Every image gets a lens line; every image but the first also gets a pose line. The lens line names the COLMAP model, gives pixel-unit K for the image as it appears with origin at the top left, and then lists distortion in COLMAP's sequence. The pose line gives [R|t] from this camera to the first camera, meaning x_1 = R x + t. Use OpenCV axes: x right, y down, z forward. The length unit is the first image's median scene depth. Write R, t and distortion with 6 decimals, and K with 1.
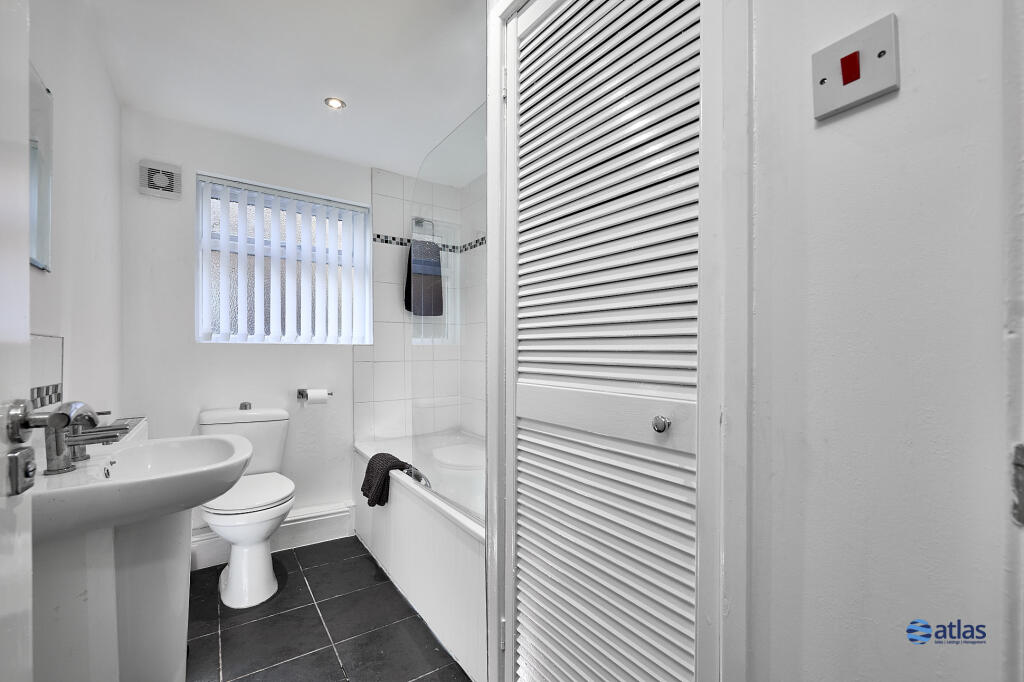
lens RADIAL K [[442.2, 0, 527.7], [0, 442.2, 347.3], [0, 0, 1]] dist [-0.000476, 0.000122]
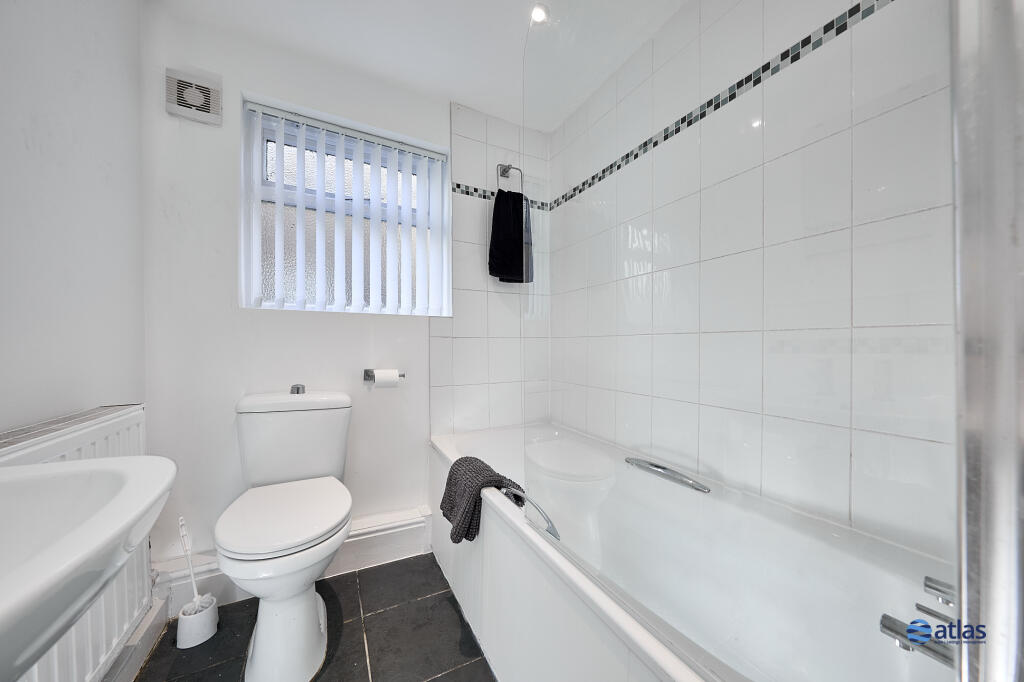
lens RADIAL K [[343.7, 0, 503.5], [0, 343.7, 342.0], [0, 0, 1]] dist [0.000212, -0.000070]
pose [[0.987413, -0.002272, -0.158144, -0.161753], [0.001670, 0.999991, -0.003935, 0.046080], [0.158152, 0.003621, 0.987408, 0.401343]]
